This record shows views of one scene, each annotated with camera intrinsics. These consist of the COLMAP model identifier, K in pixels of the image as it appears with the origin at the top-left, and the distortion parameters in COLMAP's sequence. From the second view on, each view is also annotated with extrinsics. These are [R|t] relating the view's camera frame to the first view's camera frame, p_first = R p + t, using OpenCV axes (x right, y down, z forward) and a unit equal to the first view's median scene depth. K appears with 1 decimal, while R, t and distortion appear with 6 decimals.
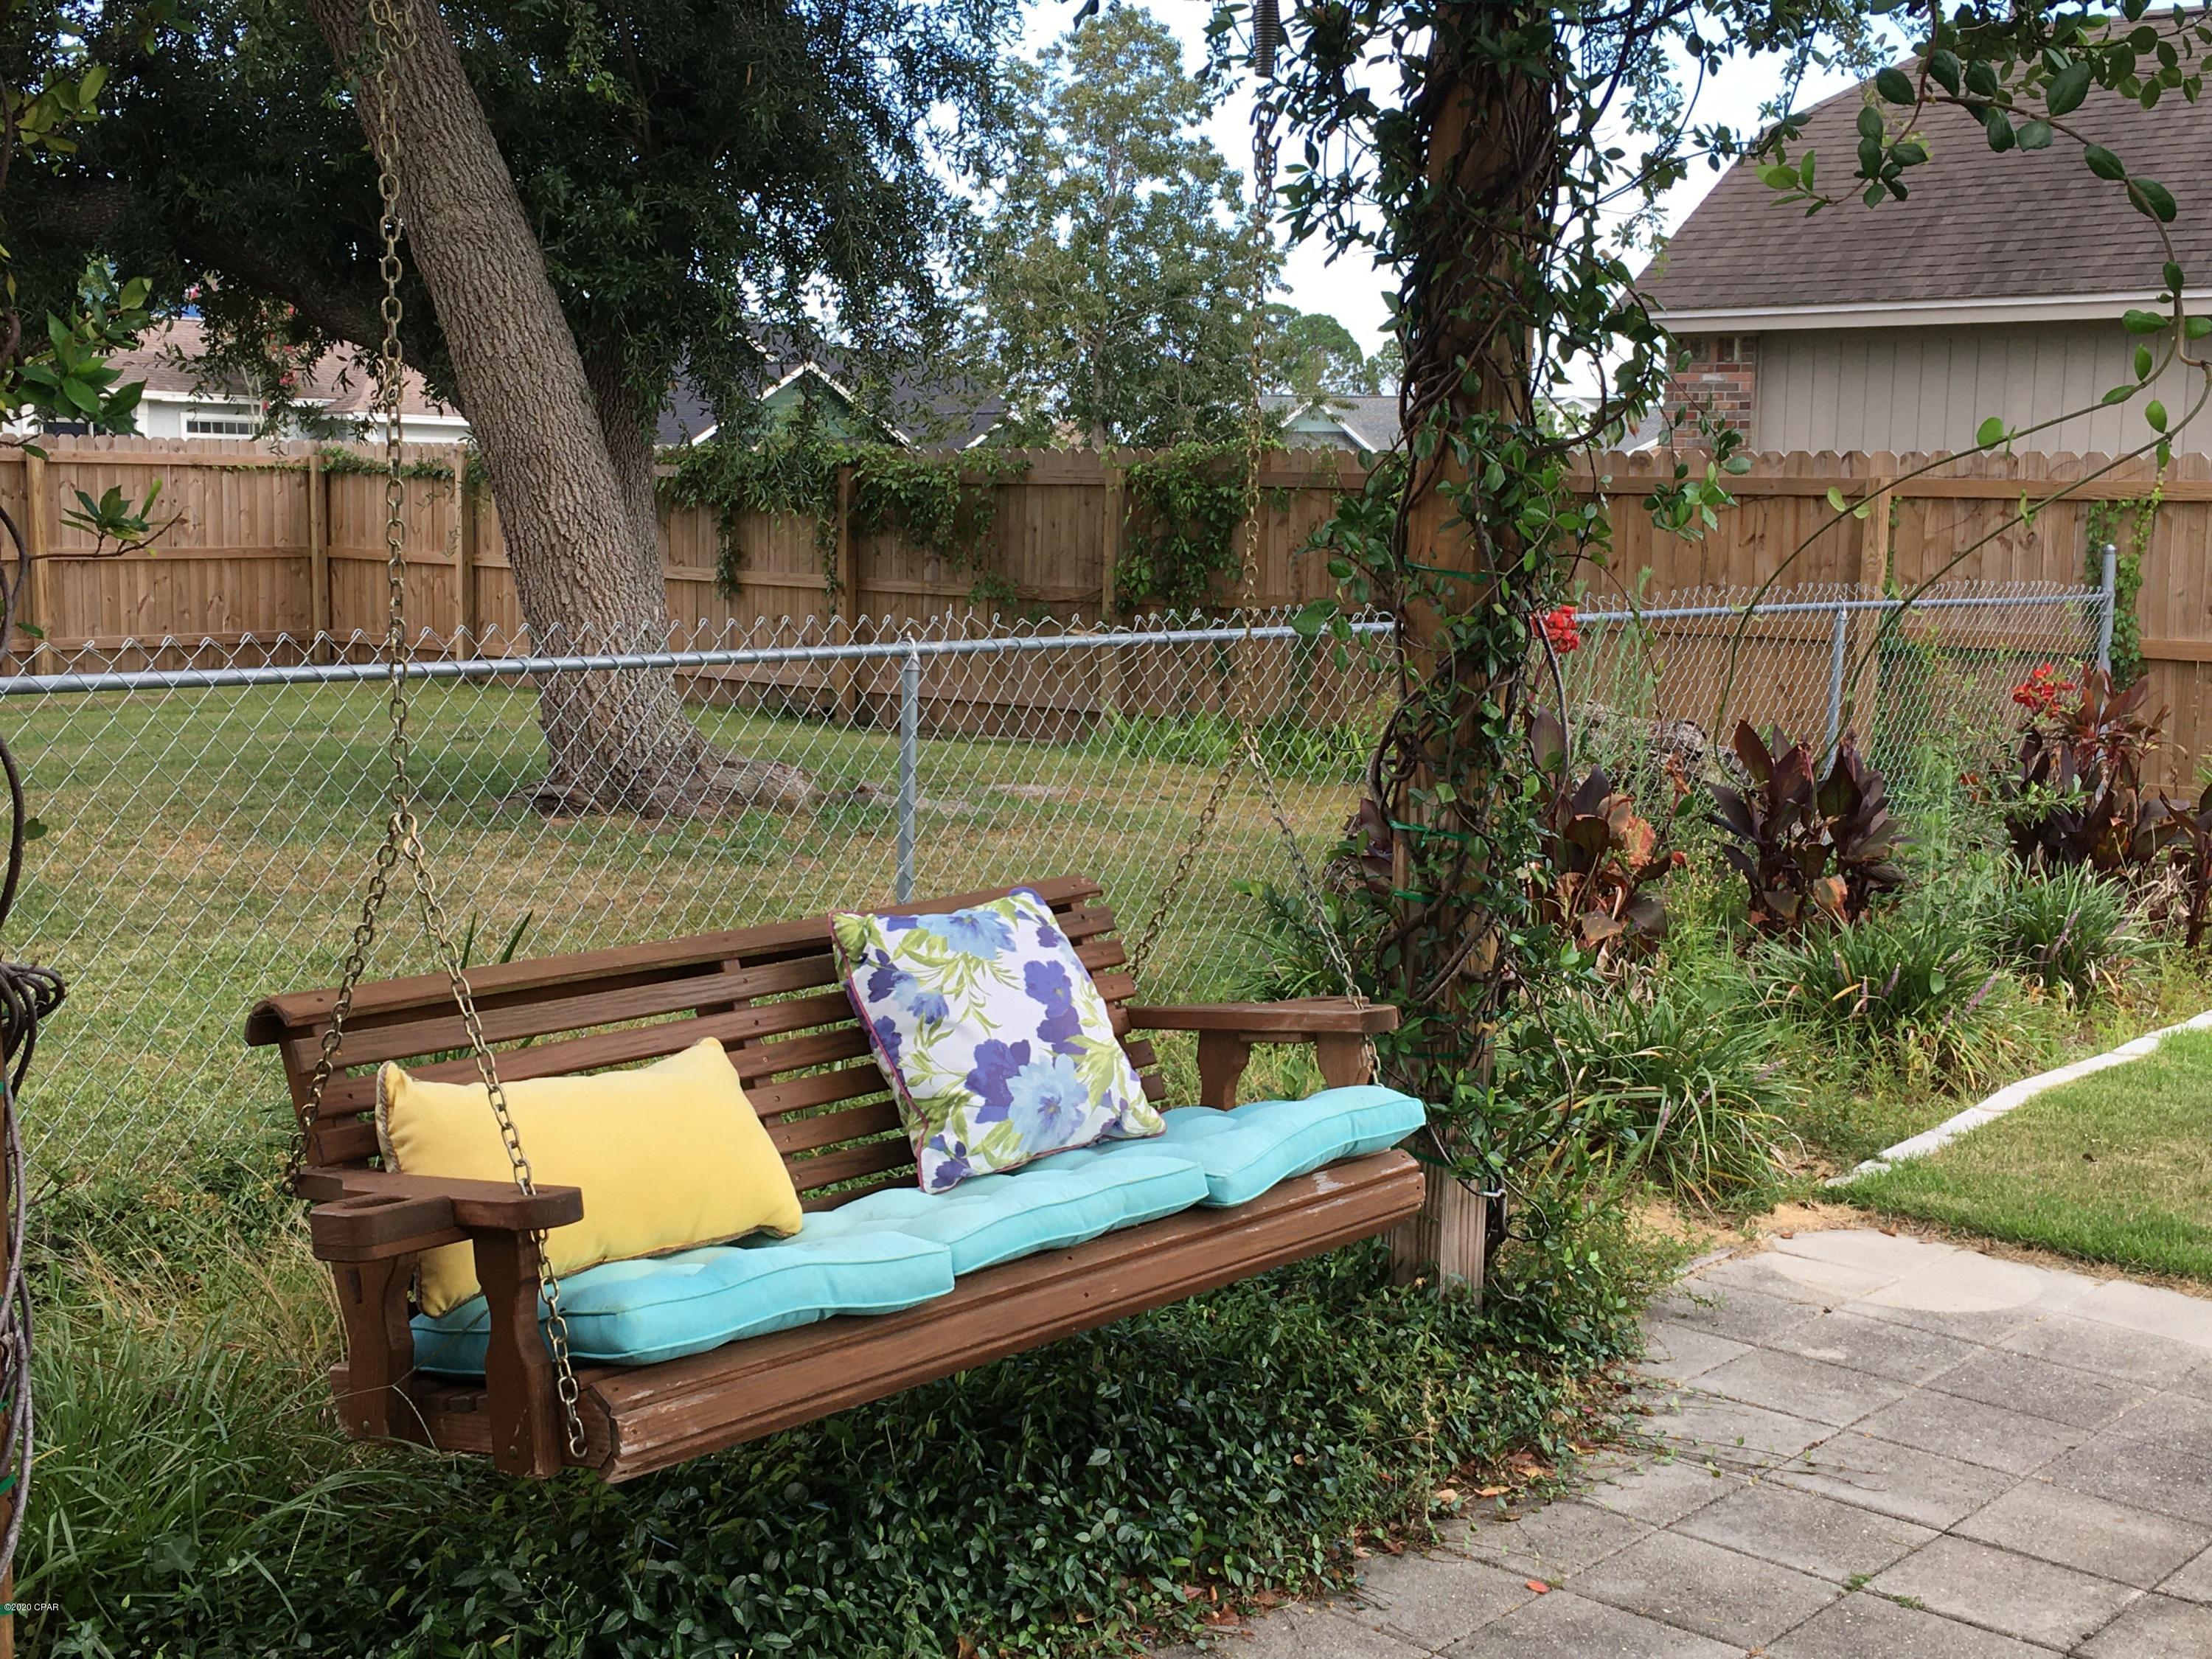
lens RADIAL K [[2638.5, 0, 1087.7], [0, 2638.5, 828.5], [0, 0, 1]] dist [0.026806, 0.000000]
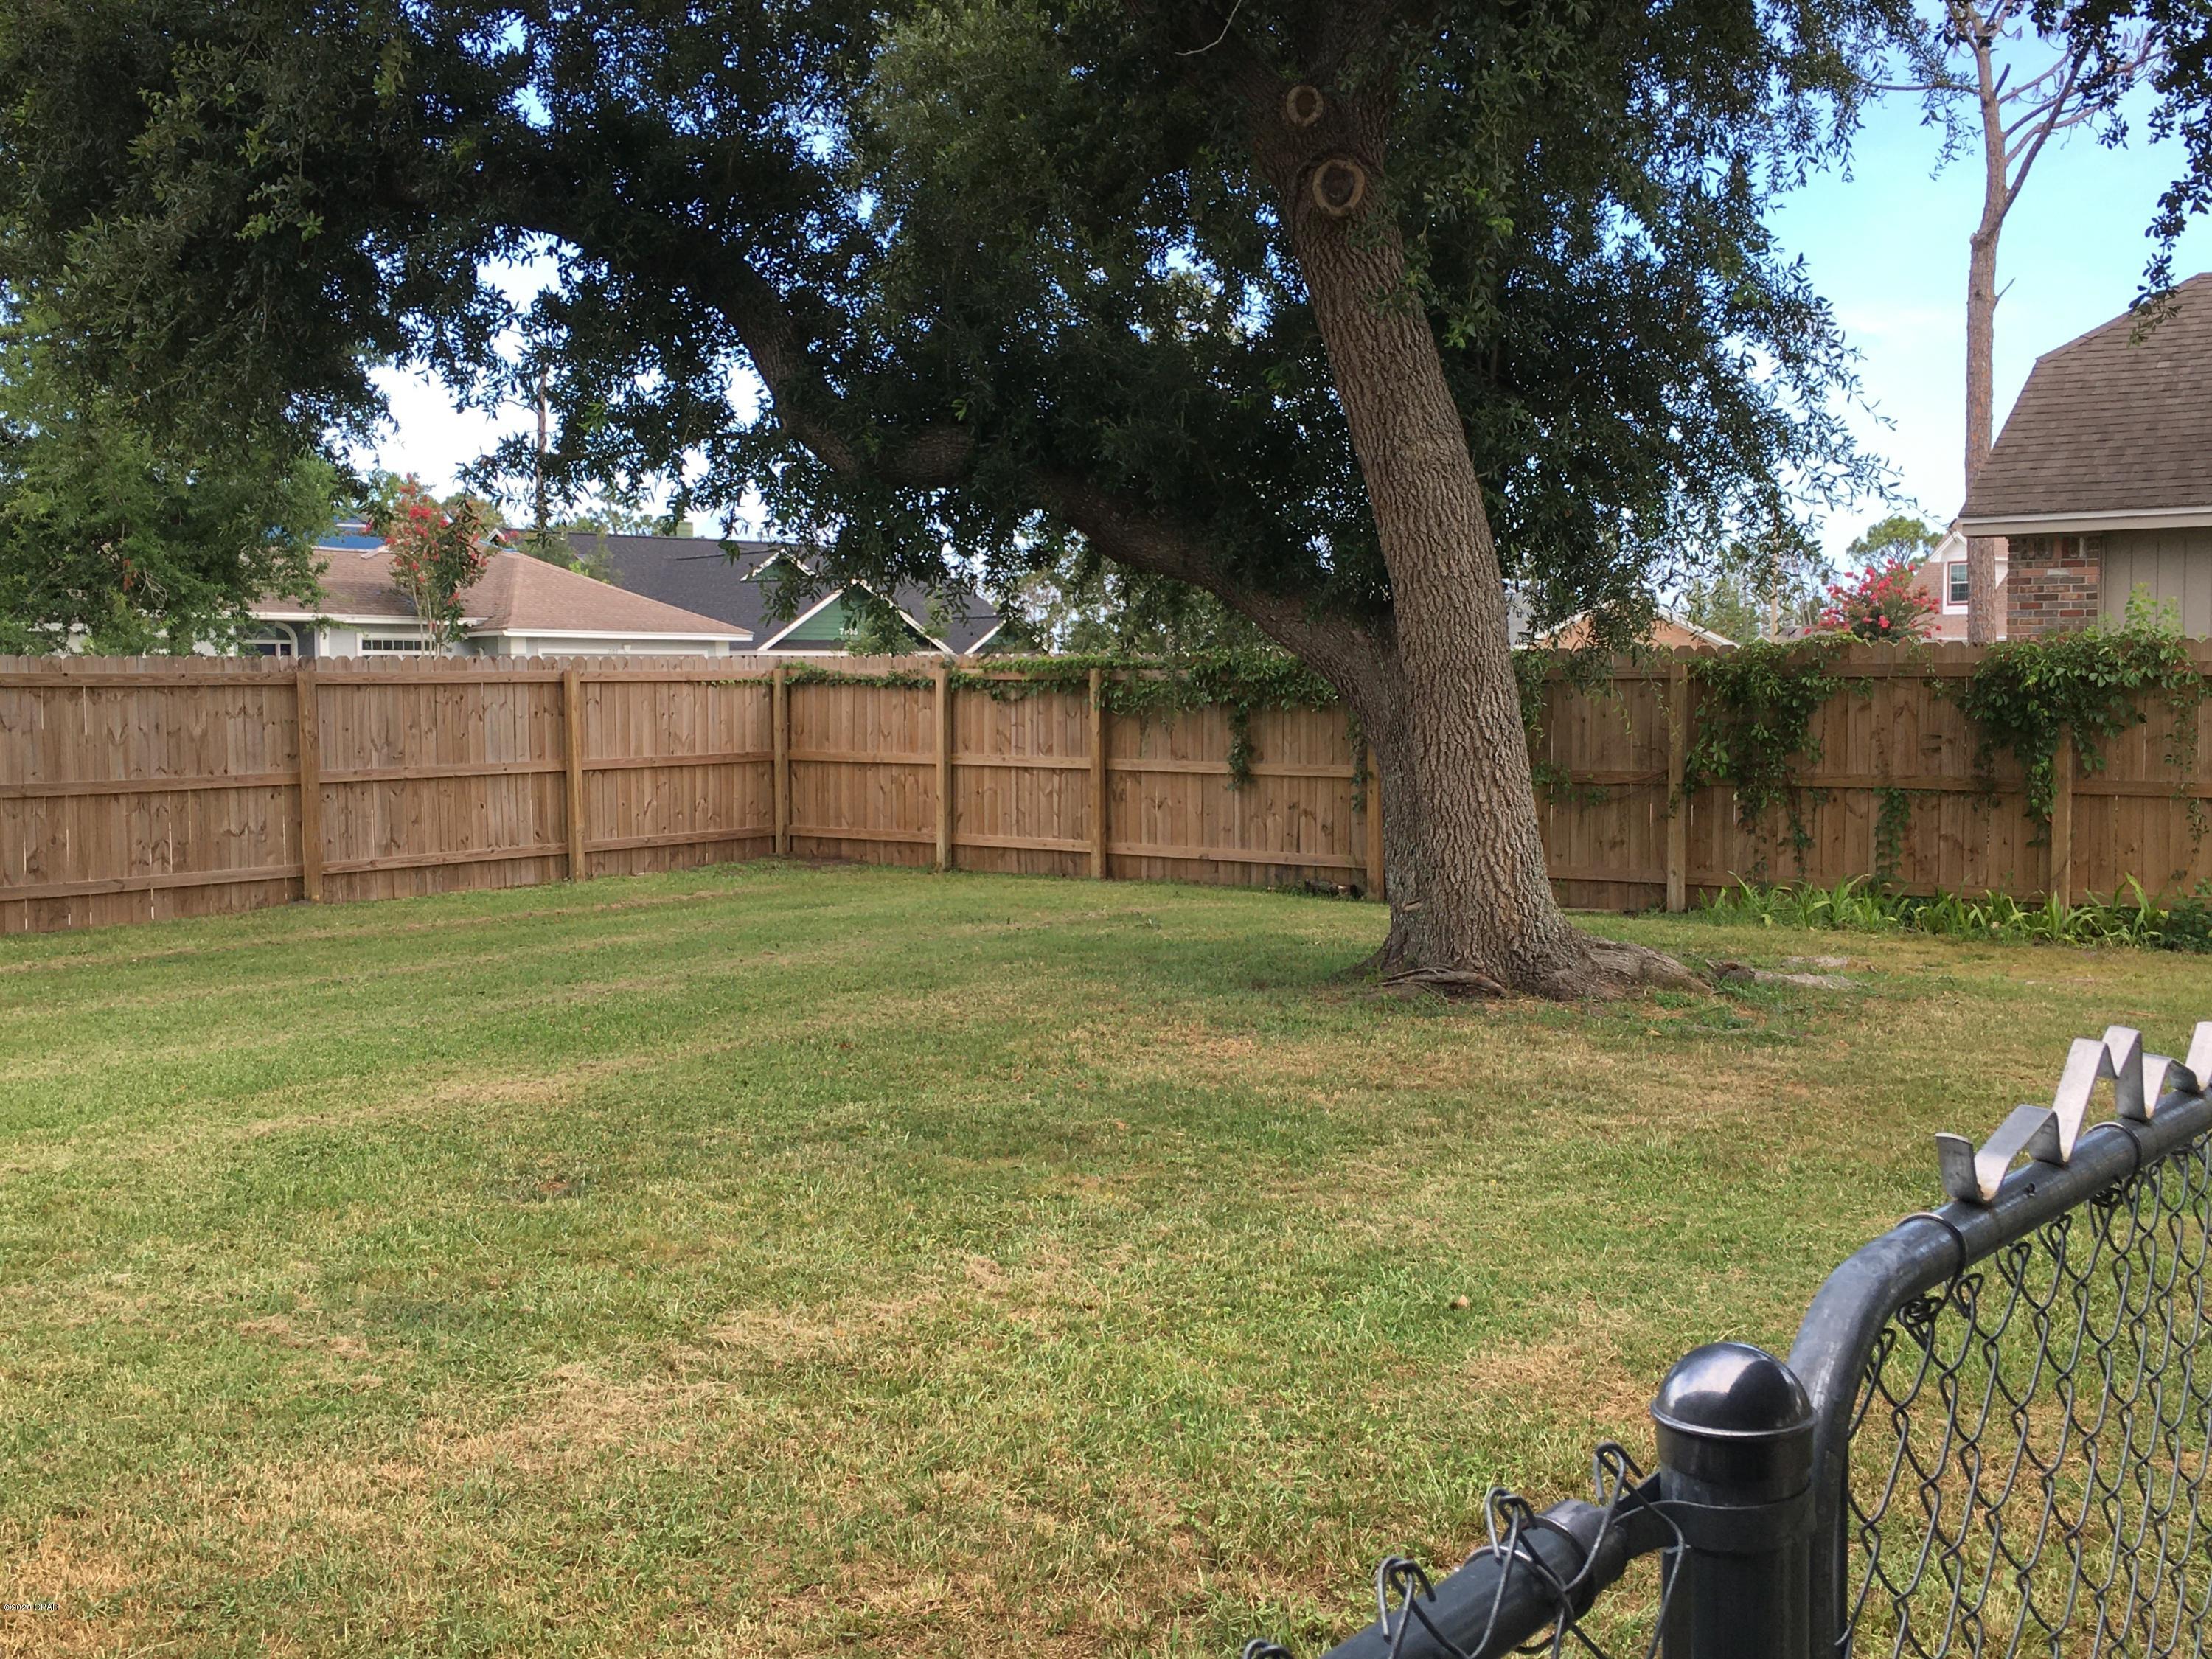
lens RADIAL K [[2283.3, 0, 1087.0], [0, 2283.3, 809.3], [0, 0, 1]] dist [0.046112, 0.000000]
pose [[0.997376, -0.026345, 0.067436, -0.241314], [0.031061, 0.997072, -0.069869, -0.012652], [-0.065398, 0.071780, 0.995274, 0.048628]]
